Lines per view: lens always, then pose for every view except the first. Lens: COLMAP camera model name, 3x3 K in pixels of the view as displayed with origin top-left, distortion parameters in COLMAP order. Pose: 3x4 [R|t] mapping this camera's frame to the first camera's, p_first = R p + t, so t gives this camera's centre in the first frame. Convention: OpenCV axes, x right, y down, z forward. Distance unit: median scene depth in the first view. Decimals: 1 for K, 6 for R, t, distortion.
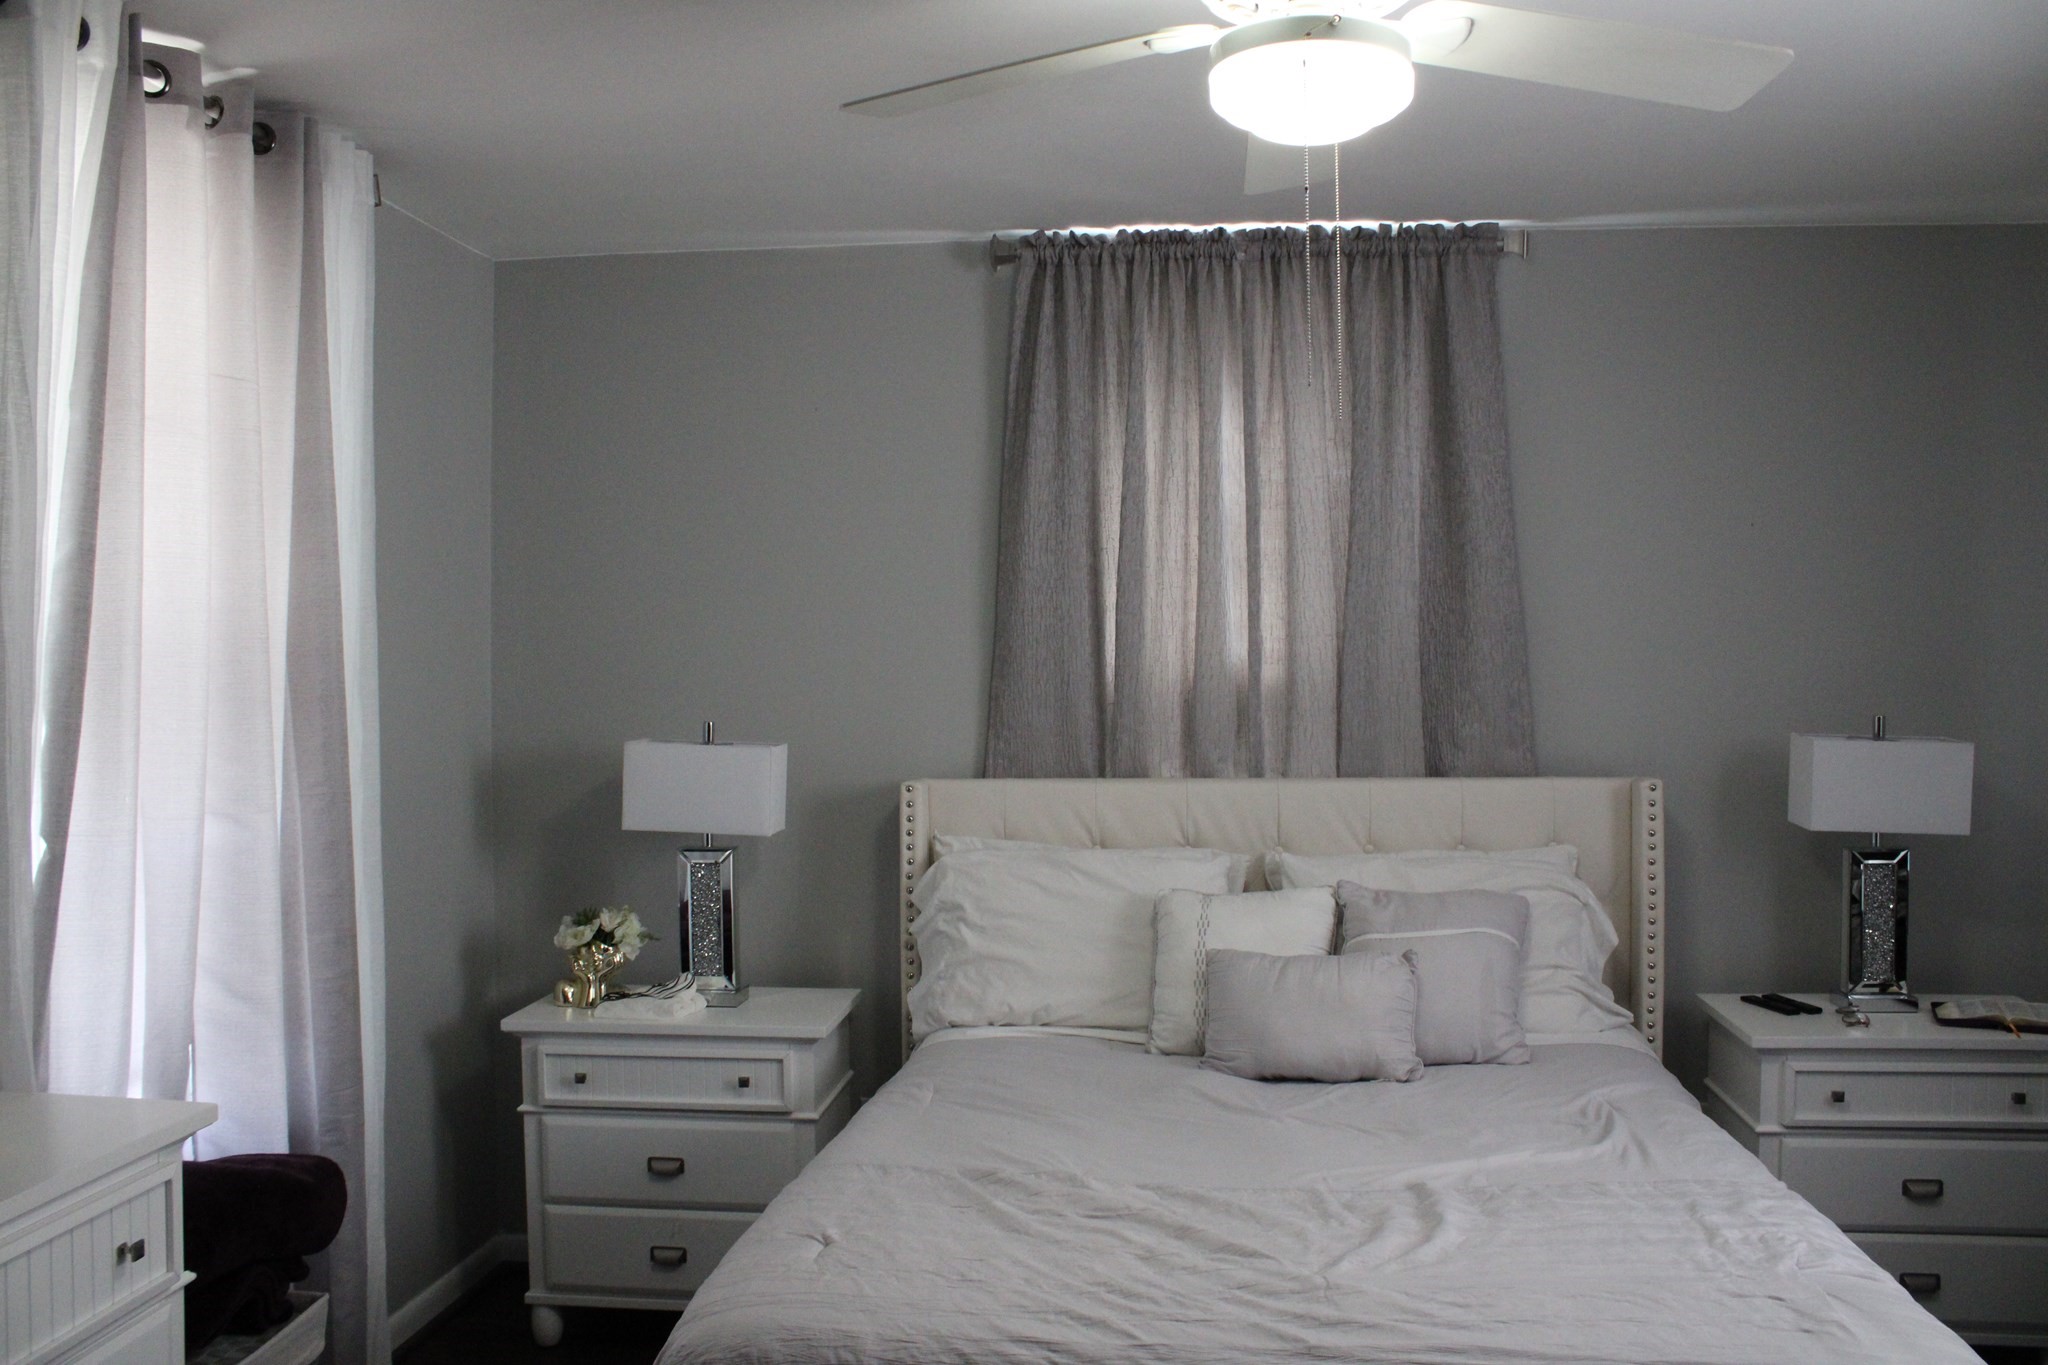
lens RADIAL K [[1676.8, 0, 1024.0], [0, 1676.8, 682.5], [0, 0, 1]] dist [-0.148109, 0.135457]
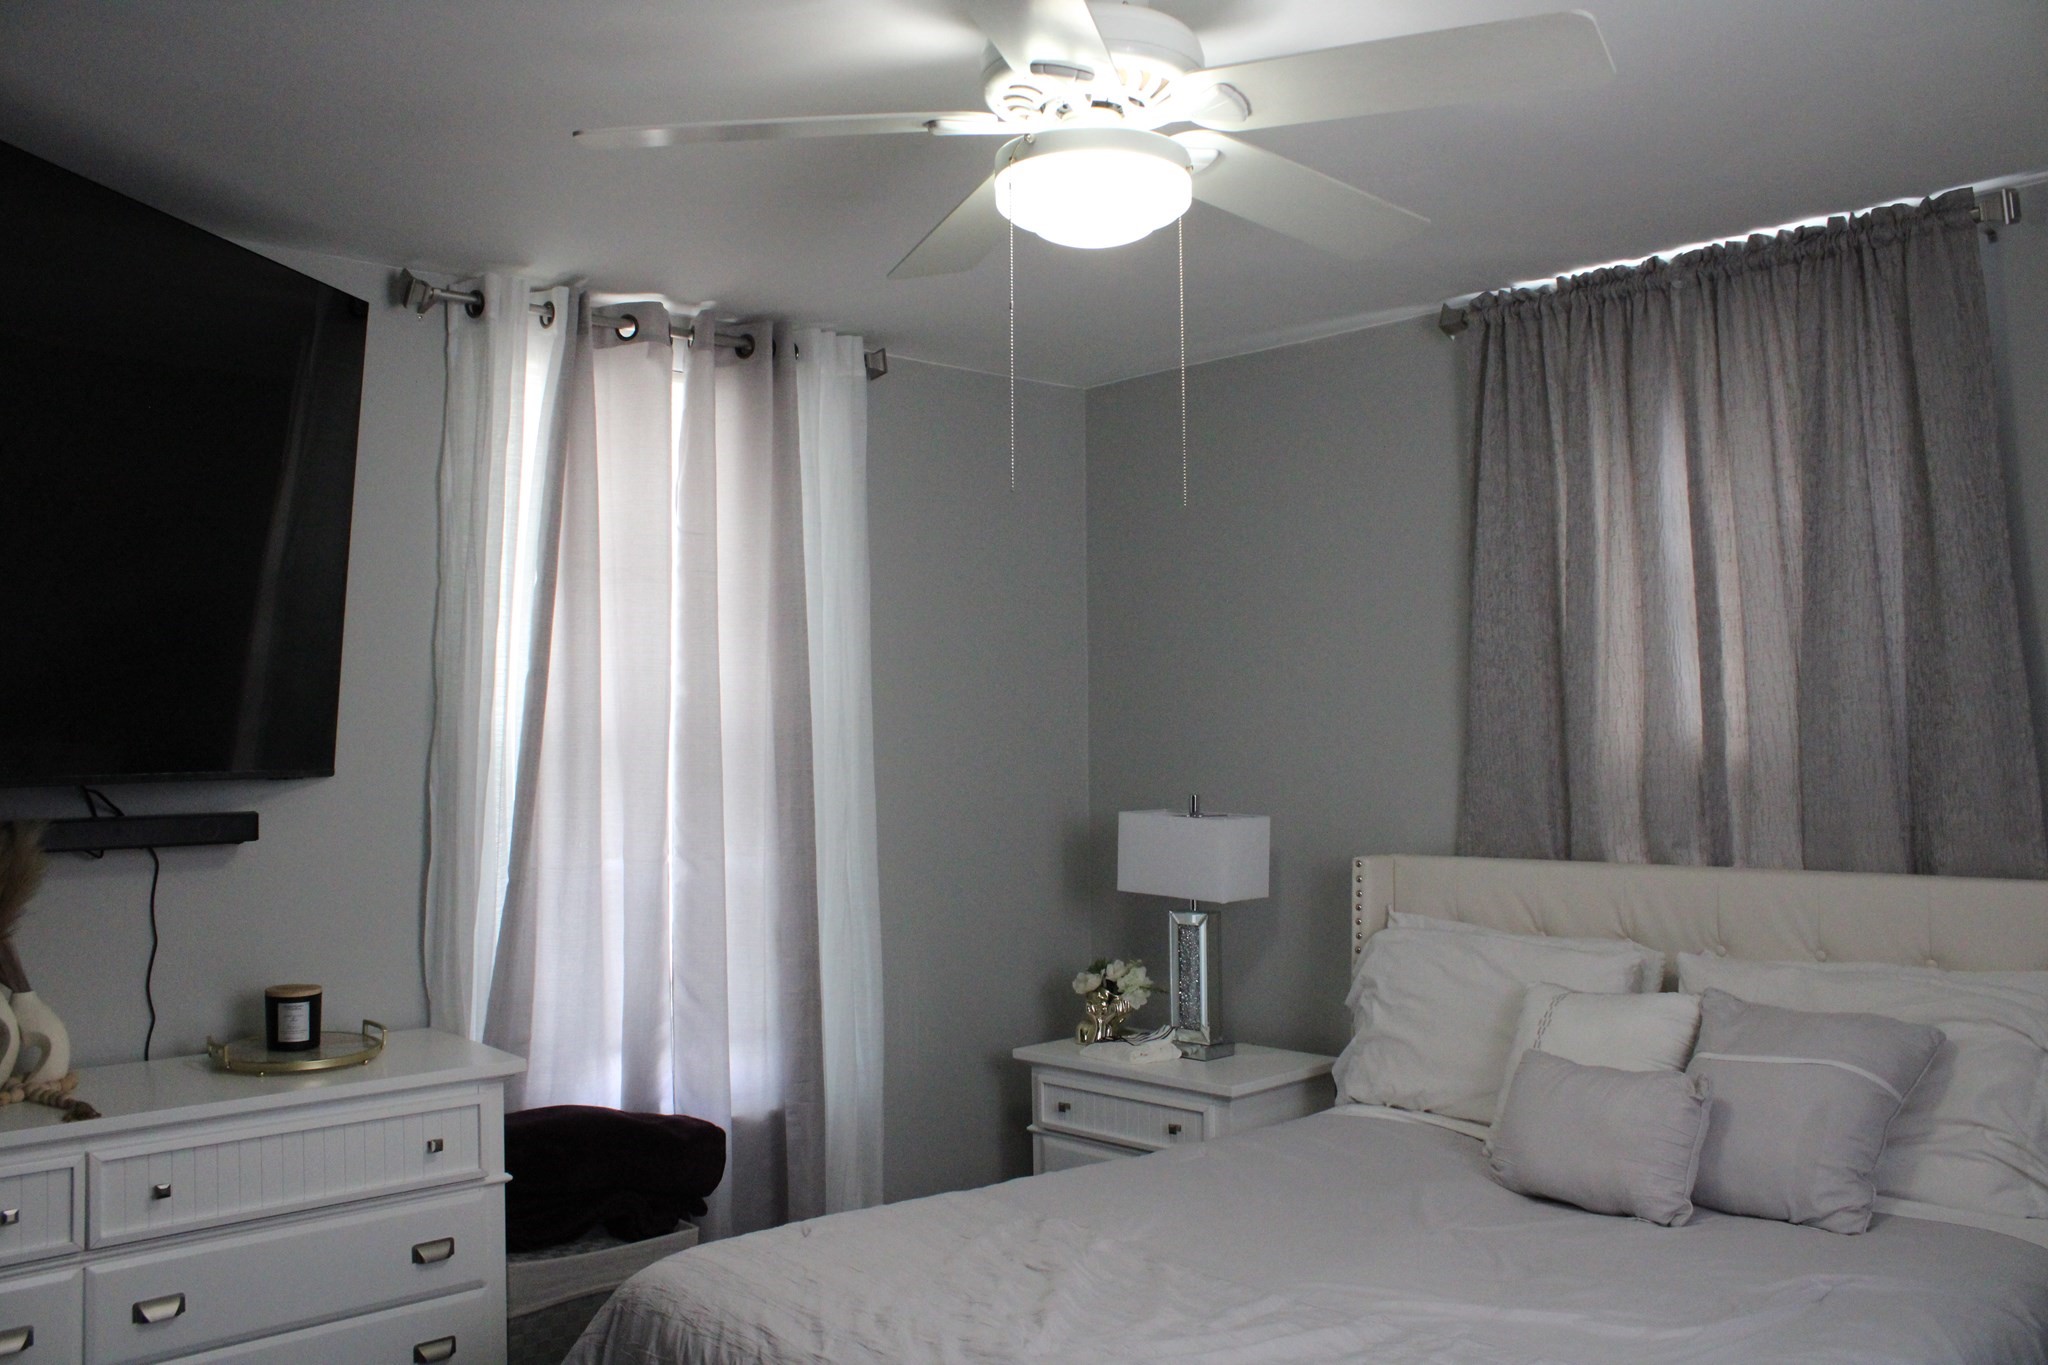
lens RADIAL K [[1676.8, 0, 1024.0], [0, 1676.8, 682.5], [0, 0, 1]] dist [-0.148109, 0.135457]
pose [[0.753810, -0.026760, -0.656548, 0.444352], [0.002755, 0.999290, -0.037566, -0.009013], [0.657087, 0.026509, 0.753348, 0.105884]]
